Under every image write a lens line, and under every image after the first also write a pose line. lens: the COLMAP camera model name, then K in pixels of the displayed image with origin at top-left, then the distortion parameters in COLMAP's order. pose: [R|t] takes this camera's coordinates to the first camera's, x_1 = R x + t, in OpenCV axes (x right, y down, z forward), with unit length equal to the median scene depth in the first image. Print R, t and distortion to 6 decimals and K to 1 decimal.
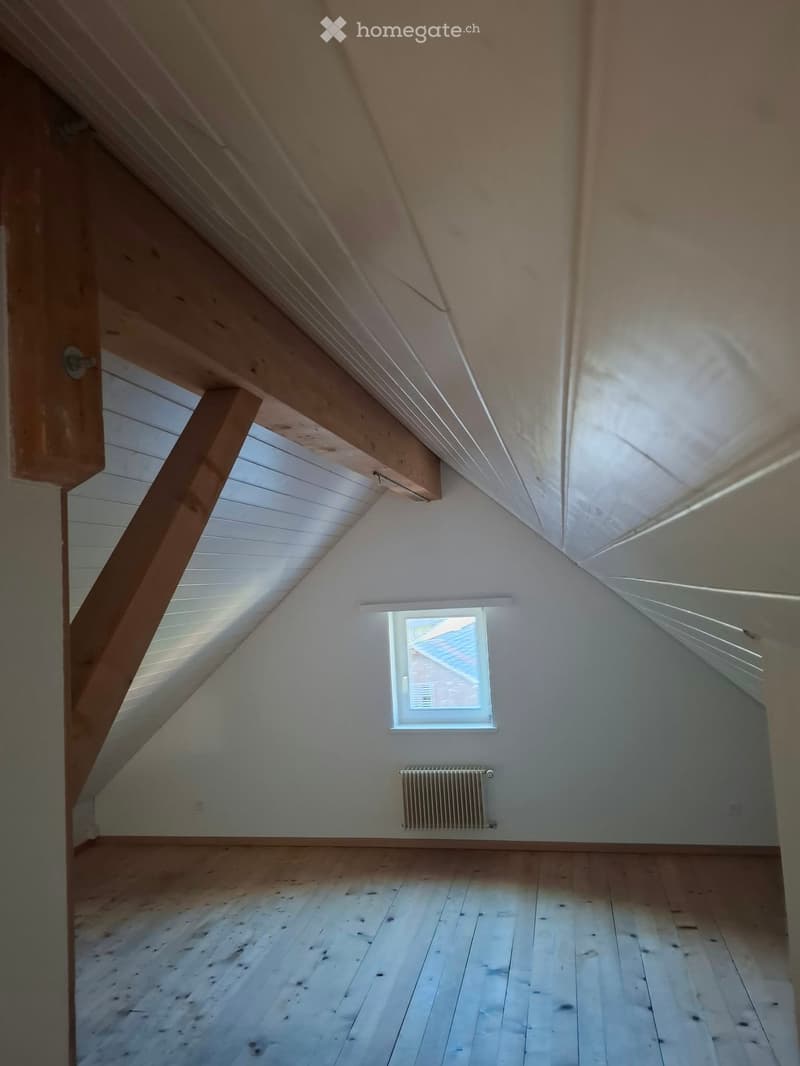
lens RADIAL K [[719.0, 0, 400.0], [0, 719.0, 533.0], [0, 0, 1]] dist [-0.001742, -0.001877]
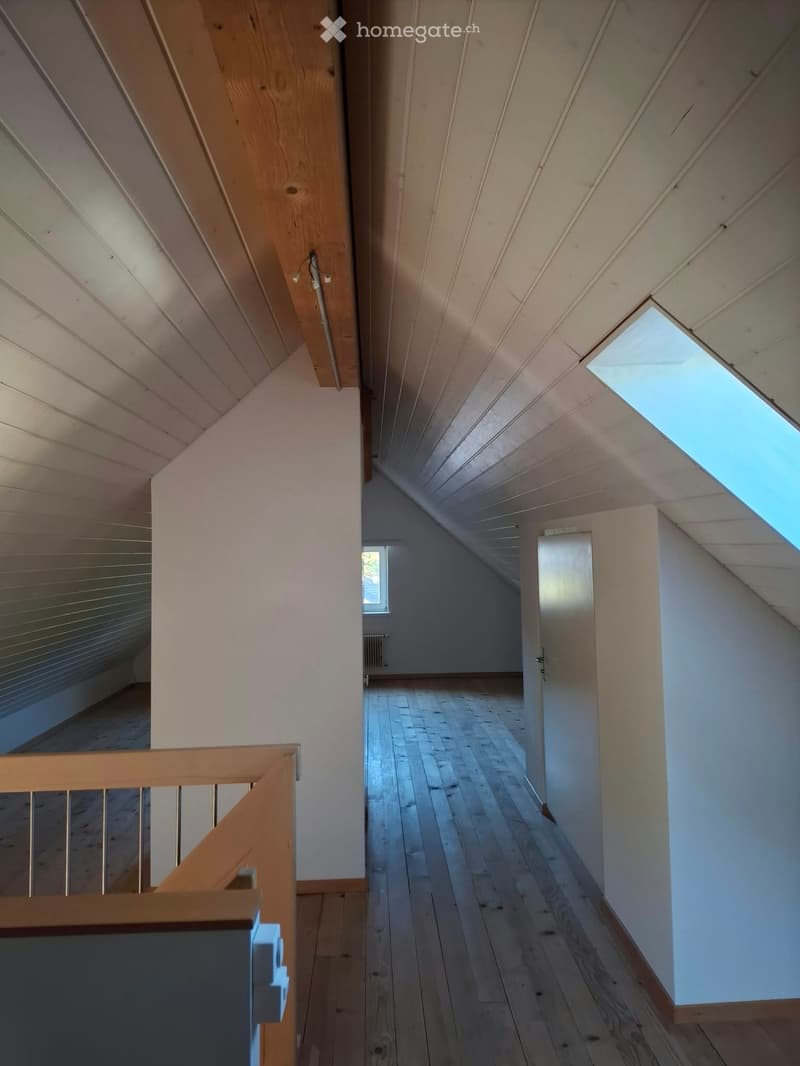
lens RADIAL K [[719.0, 0, 400.0], [0, 719.0, 533.0], [0, 0, 1]] dist [-0.001742, -0.001877]
pose [[0.964514, 0.052689, 0.258719, -0.395315], [-0.060500, 0.997919, 0.022315, 0.036572], [-0.257005, -0.037176, 0.965695, -0.910240]]
